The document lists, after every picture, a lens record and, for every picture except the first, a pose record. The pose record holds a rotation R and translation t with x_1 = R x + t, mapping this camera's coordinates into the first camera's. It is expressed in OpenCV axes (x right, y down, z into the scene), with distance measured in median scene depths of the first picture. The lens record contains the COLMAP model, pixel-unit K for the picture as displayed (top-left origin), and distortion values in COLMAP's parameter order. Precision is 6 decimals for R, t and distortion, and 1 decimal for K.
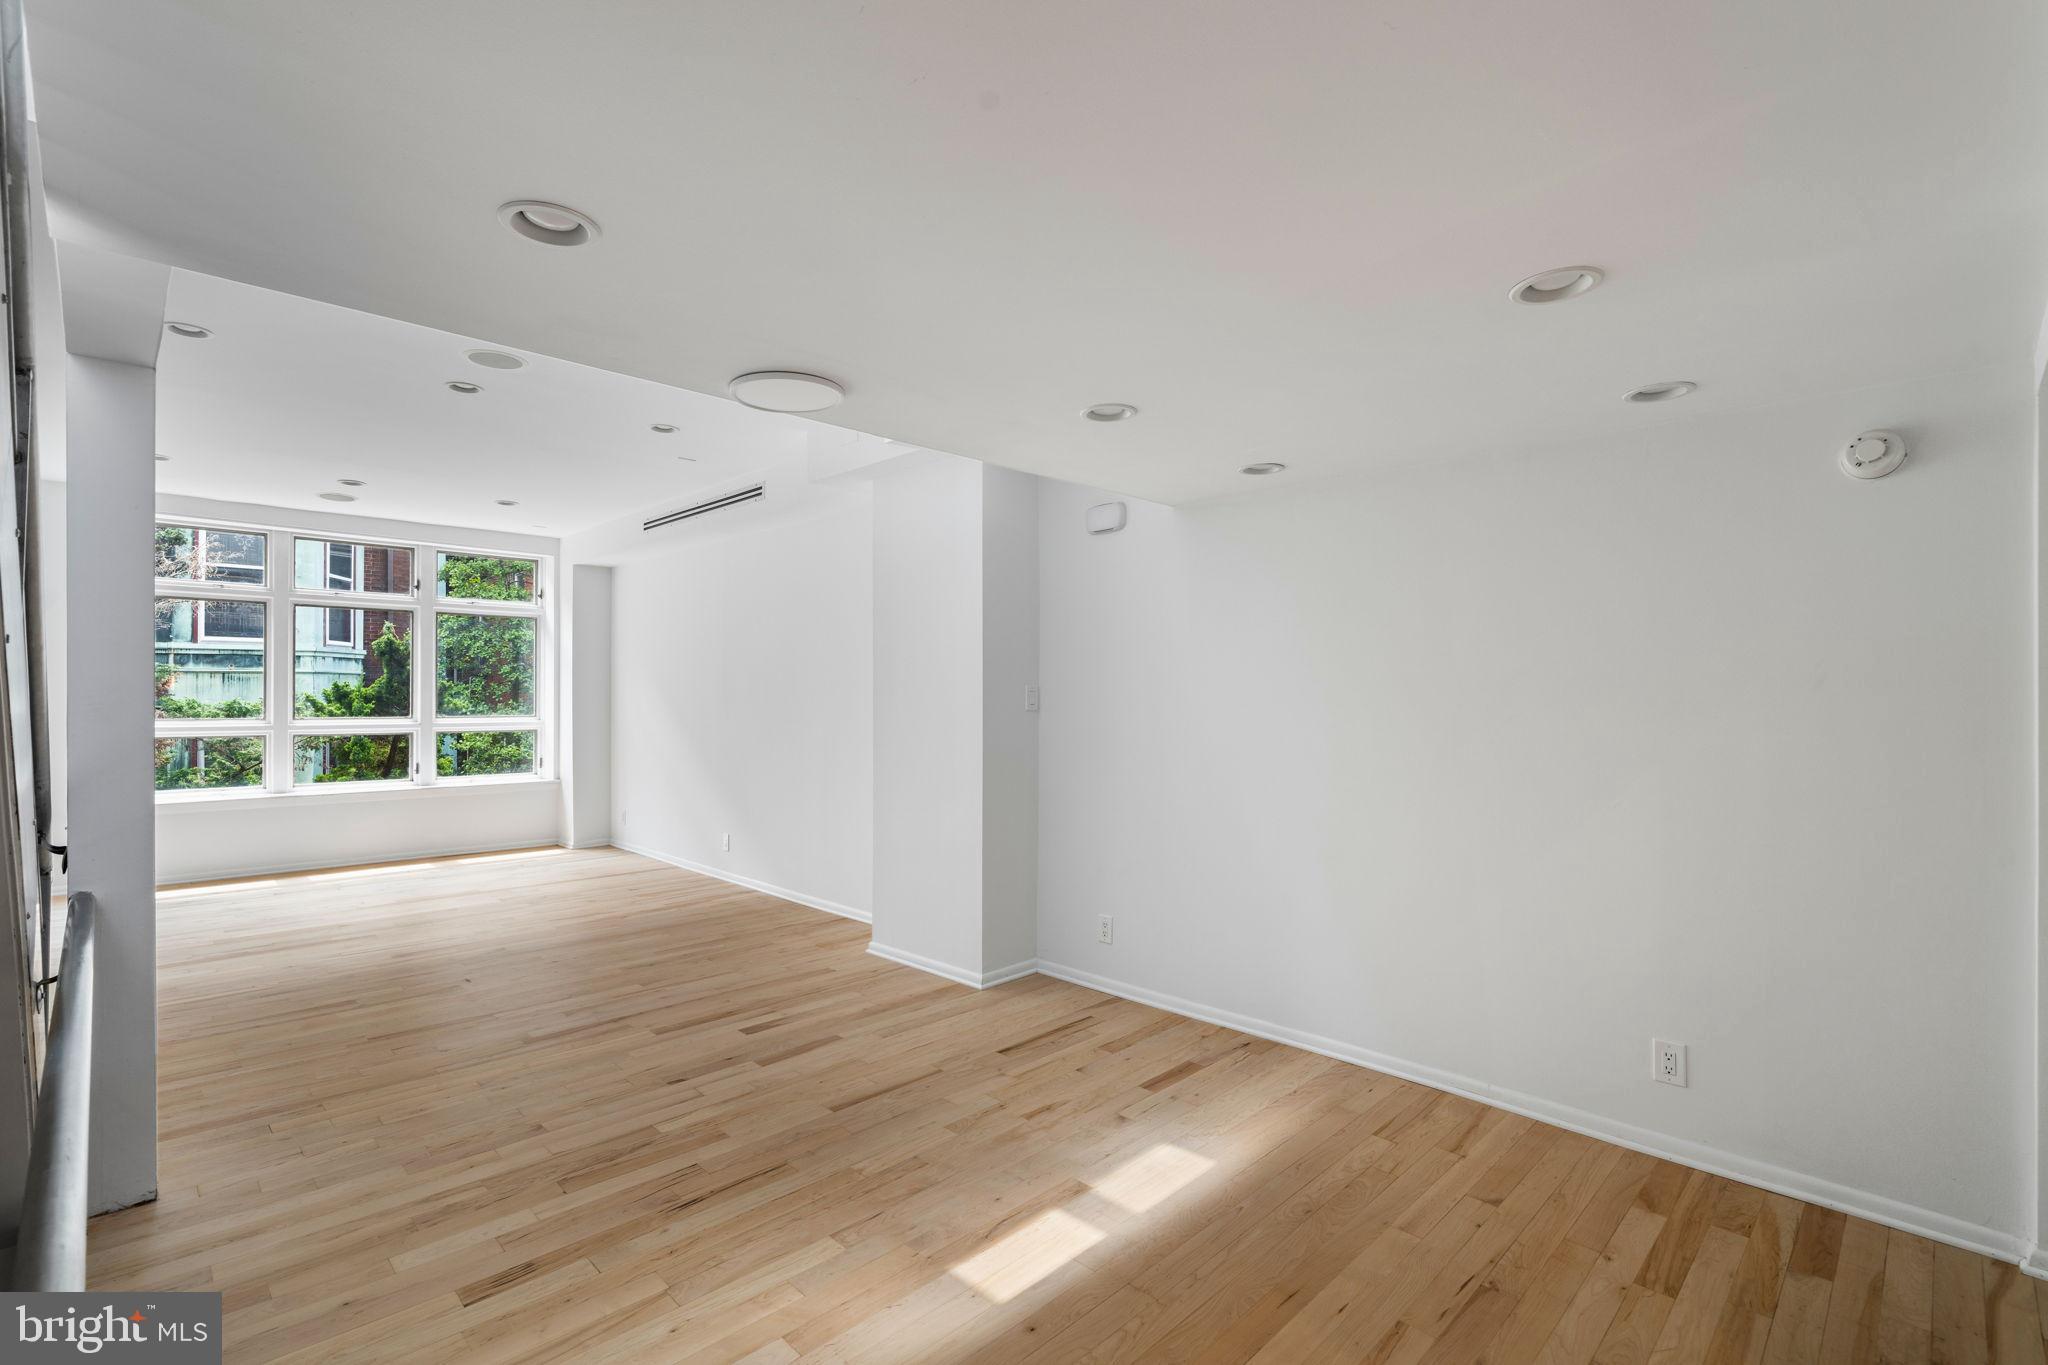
lens RADIAL K [[915.3, 0, 1024.0], [0, 915.3, 682.5], [0, 0, 1]] dist [-0.002073, -0.000125]
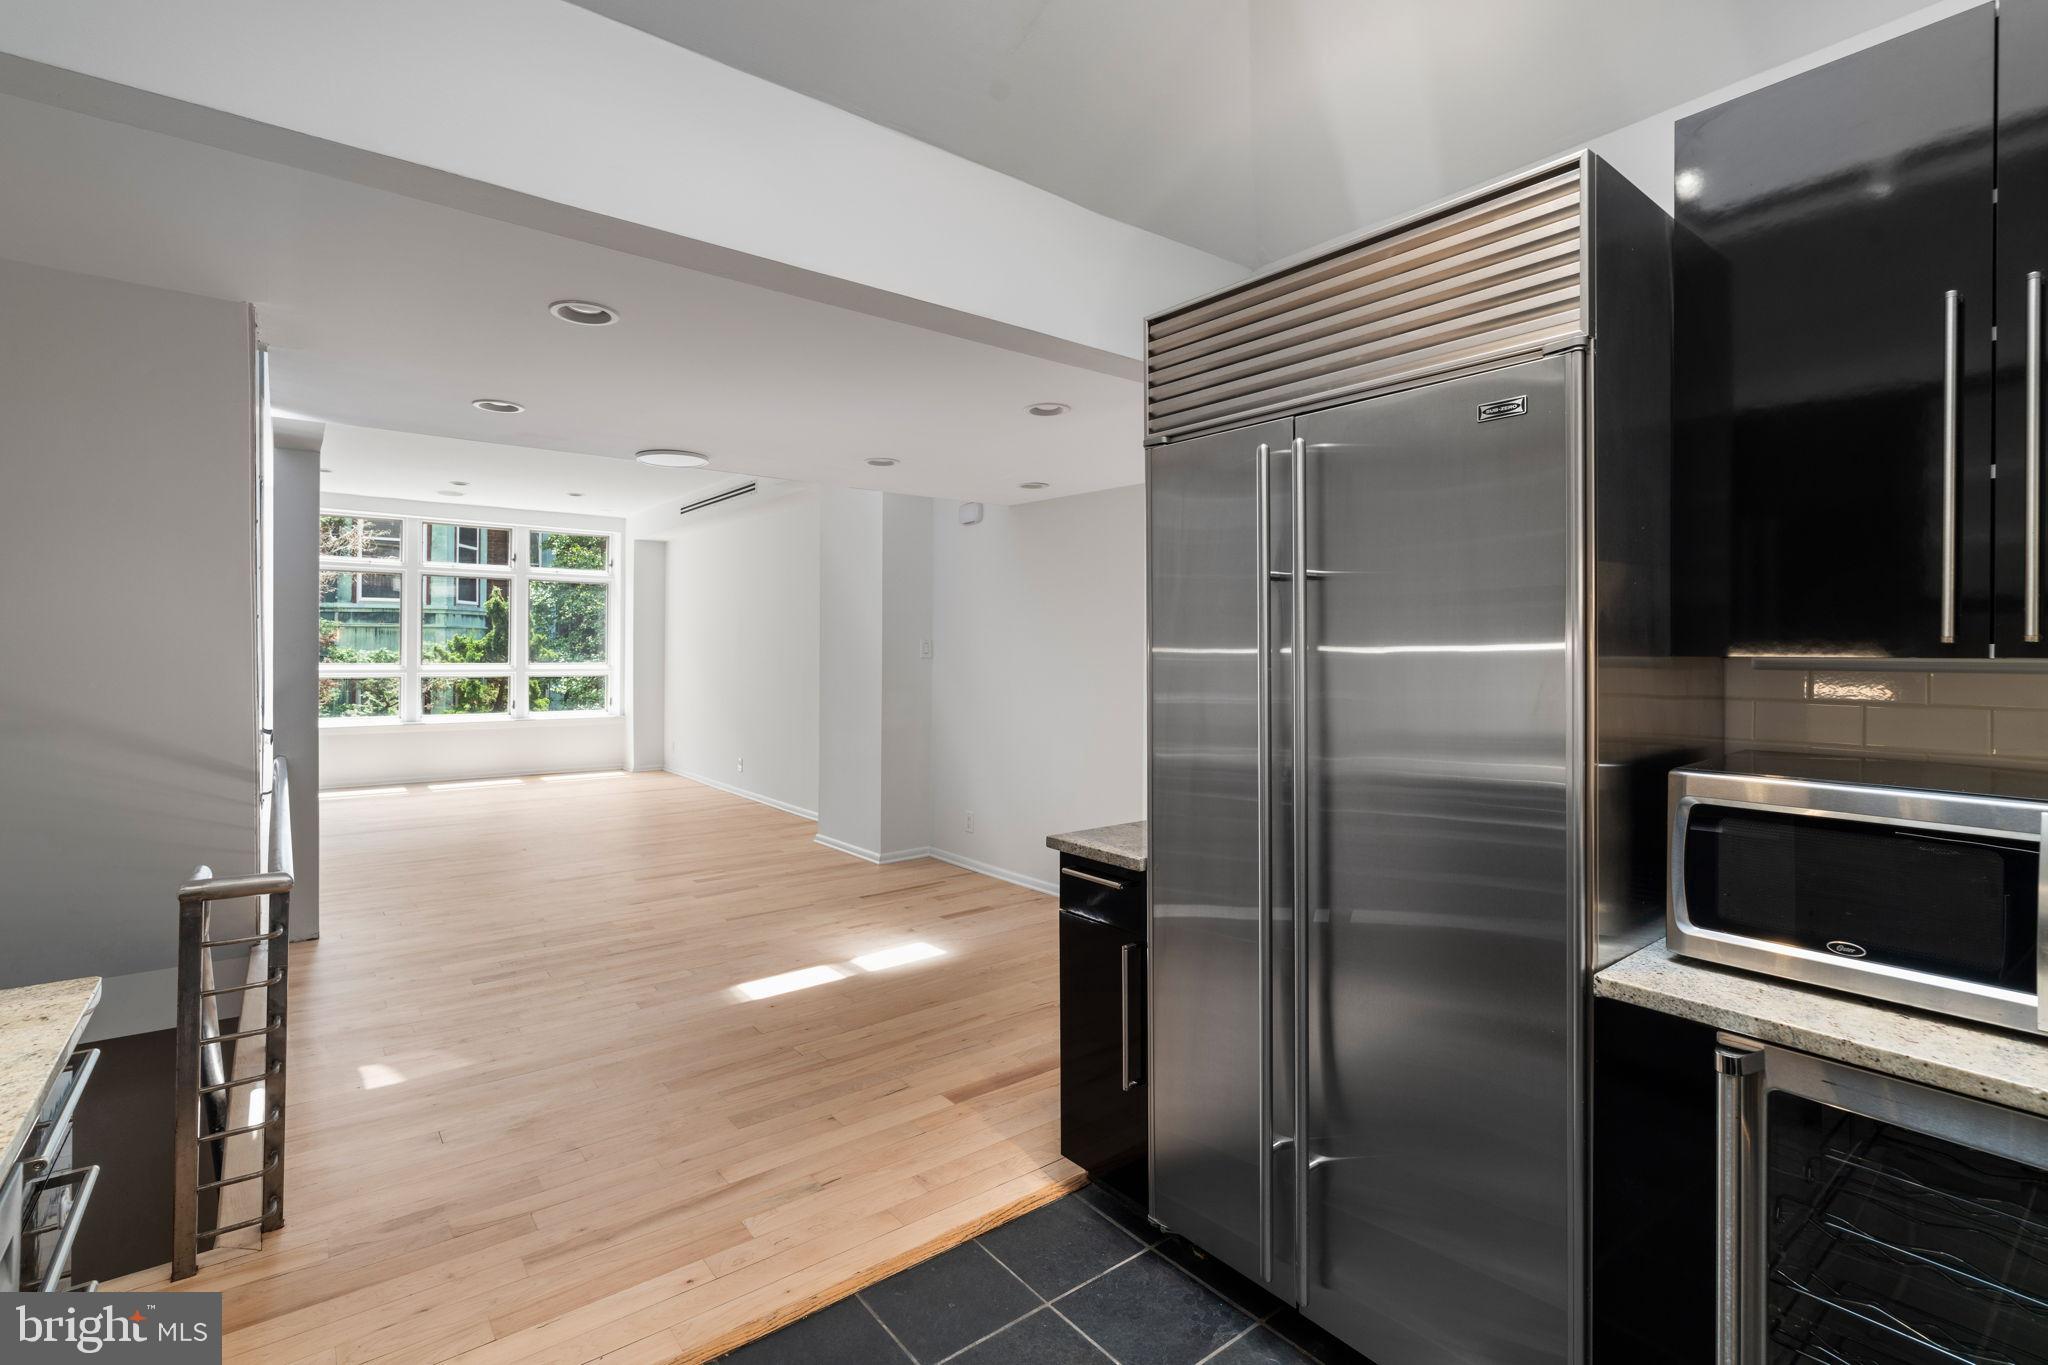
lens RADIAL K [[934.4, 0, 1022.5], [0, 934.4, 630.8], [0, 0, 1]] dist [0.002411, 0.000139]
pose [[0.992727, 0.001582, -0.120380, 0.174586], [-0.002488, 0.999970, -0.007373, 0.000757], [0.120365, 0.007619, 0.992700, -0.180082]]
